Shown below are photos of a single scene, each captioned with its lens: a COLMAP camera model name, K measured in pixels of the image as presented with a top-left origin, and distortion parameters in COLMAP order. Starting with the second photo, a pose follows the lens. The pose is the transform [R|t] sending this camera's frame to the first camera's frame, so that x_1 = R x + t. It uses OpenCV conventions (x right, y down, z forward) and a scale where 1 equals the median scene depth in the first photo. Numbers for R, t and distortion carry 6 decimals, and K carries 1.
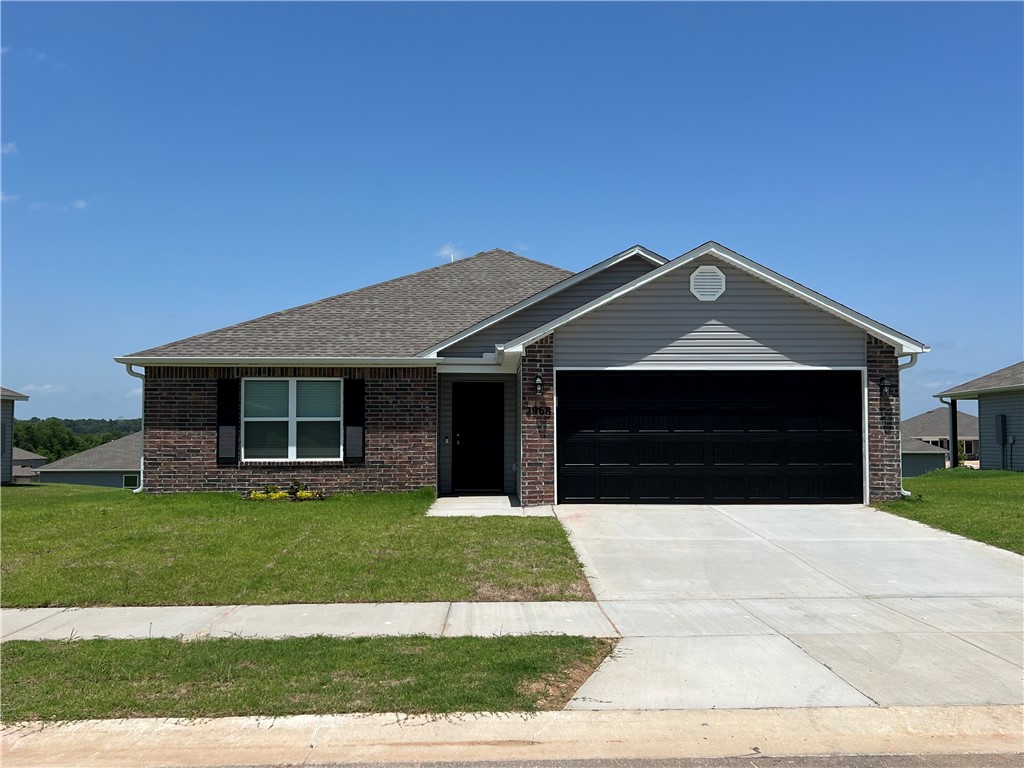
lens RADIAL K [[999.5, 0, 518.7], [0, 999.5, 434.1], [0, 0, 1]] dist [0.062715, 0.000000]
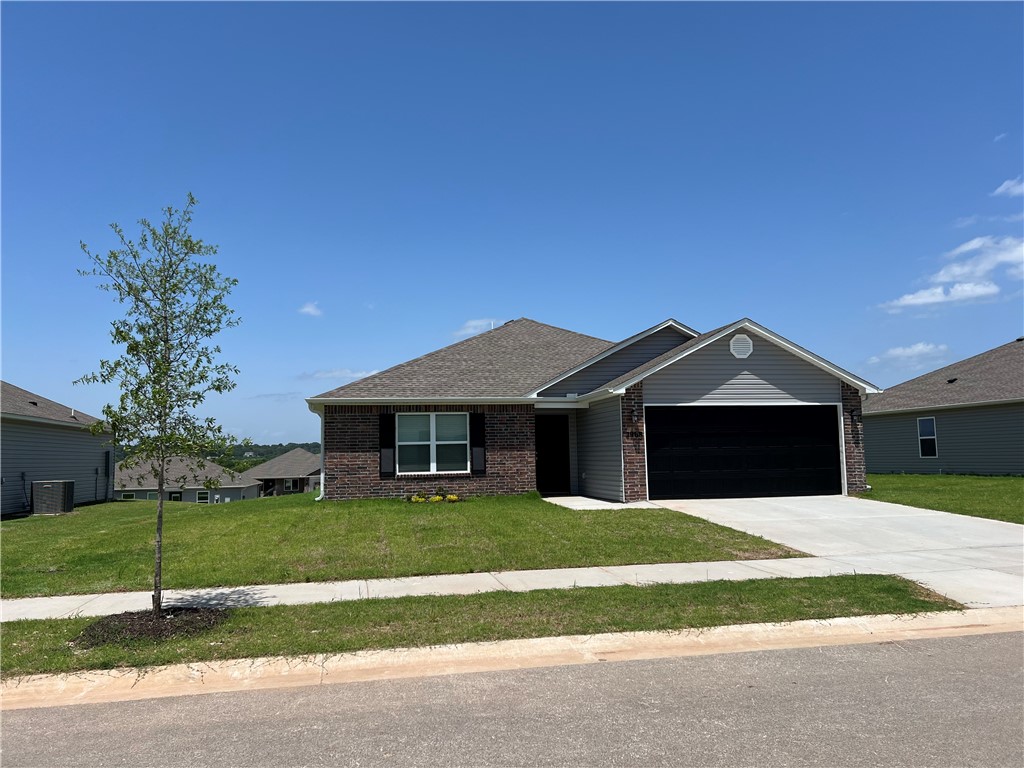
lens RADIAL K [[764.4, 0, 526.1], [0, 764.4, 415.8], [0, 0, 1]] dist [-0.039629, -0.007505]
pose [[0.990150, -0.007880, 0.139791, -0.249477], [0.014680, 0.998755, -0.047674, -0.000255], [-0.139242, 0.049257, 0.989033, -0.046952]]
